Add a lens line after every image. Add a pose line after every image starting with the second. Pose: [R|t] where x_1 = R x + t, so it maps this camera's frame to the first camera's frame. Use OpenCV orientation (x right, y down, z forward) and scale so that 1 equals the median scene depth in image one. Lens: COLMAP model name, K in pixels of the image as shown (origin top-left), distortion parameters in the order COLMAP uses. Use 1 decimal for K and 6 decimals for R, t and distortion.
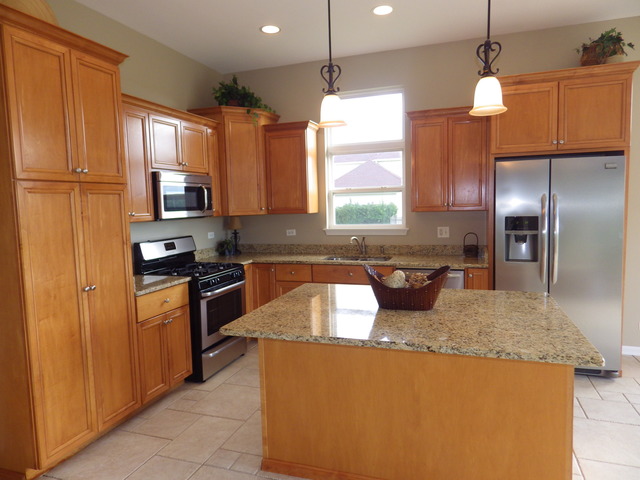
lens RADIAL K [[427.5, 0, 323.0], [0, 427.5, 237.8], [0, 0, 1]] dist [0.008615, -0.011920]
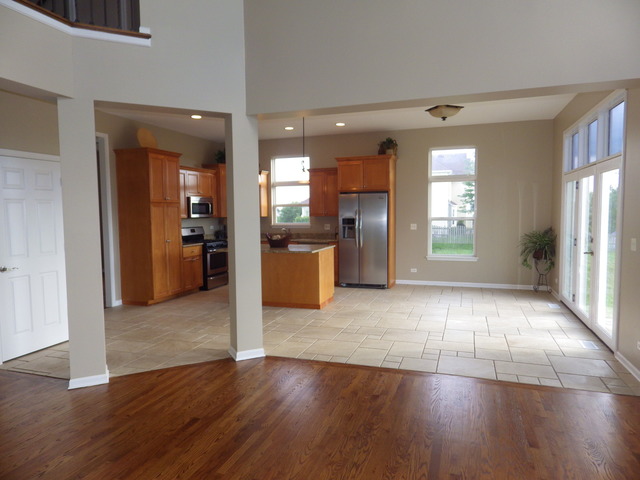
lens RADIAL K [[427.5, 0, 322.2], [0, 427.5, 237.4], [0, 0, 1]] dist [0.008615, -0.011920]
pose [[0.999897, 0.013924, 0.003363, 0.318678], [-0.013846, 0.999662, -0.022009, 0.103632], [-0.003669, 0.021960, 0.999752, -1.289129]]
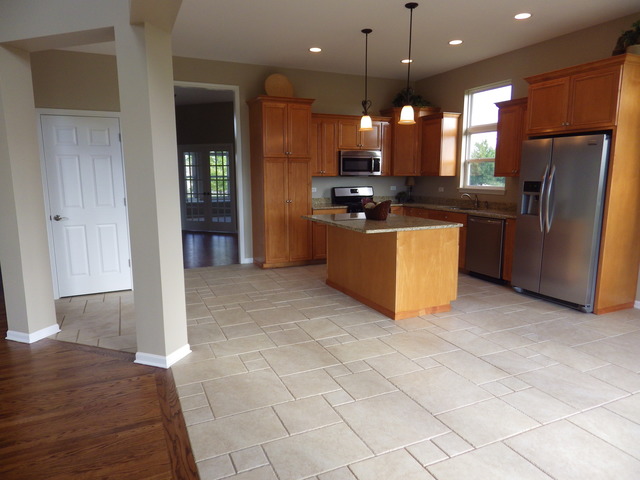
lens RADIAL K [[427.5, 0, 319.4], [0, 427.5, 238.8], [0, 0, 1]] dist [0.008615, -0.011920]
pose [[0.691109, 0.135137, -0.710005, 0.985848], [-0.075437, 0.990486, 0.115092, 0.025010], [0.718803, -0.025981, 0.694728, -0.431333]]
